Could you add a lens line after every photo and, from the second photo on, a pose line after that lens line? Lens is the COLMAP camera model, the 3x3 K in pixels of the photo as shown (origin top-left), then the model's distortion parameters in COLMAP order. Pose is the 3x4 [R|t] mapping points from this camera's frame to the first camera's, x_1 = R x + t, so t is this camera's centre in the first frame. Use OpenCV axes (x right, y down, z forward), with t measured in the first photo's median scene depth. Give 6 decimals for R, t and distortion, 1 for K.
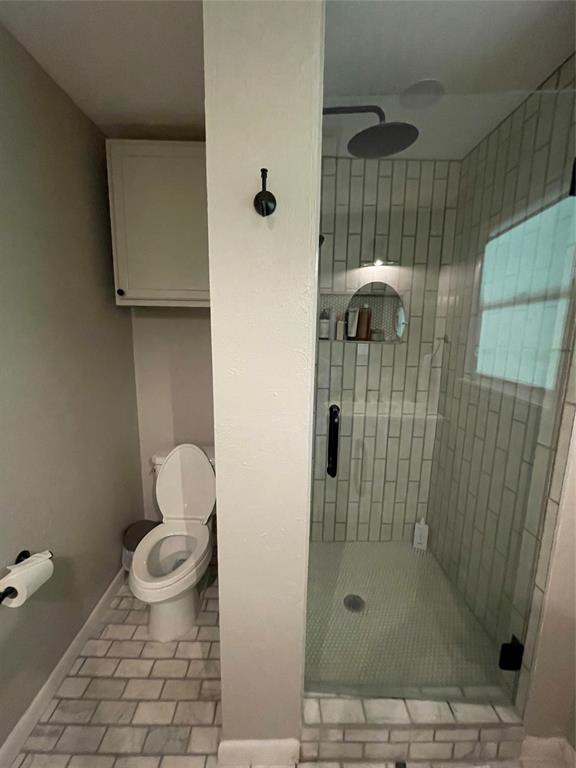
lens RADIAL K [[309.9, 0, 287.4], [0, 309.9, 384.6], [0, 0, 1]] dist [-0.004114, 0.000196]
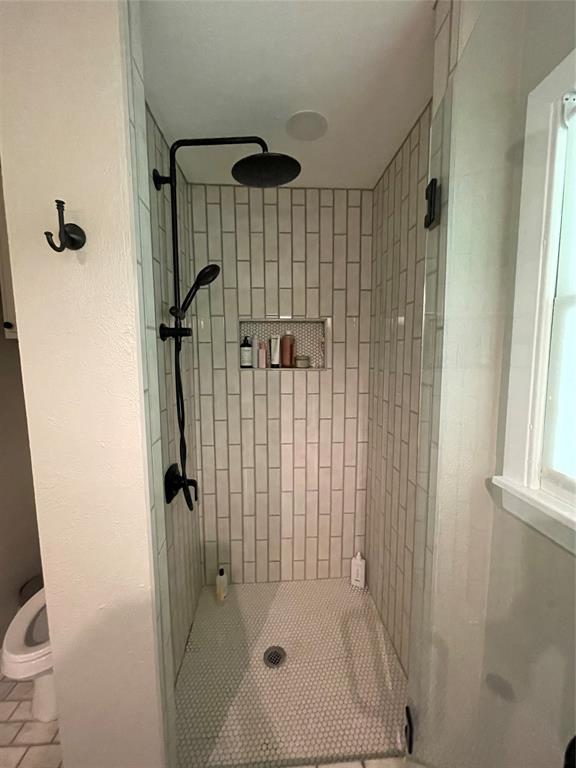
lens RADIAL K [[309.9, 0, 285.6], [0, 309.9, 385.3], [0, 0, 1]] dist [-0.004114, 0.000196]
pose [[0.998683, -0.025266, 0.044653, 0.196987], [0.027889, 0.997861, -0.059127, -0.030867], [-0.043064, 0.060294, 0.997251, 0.037575]]
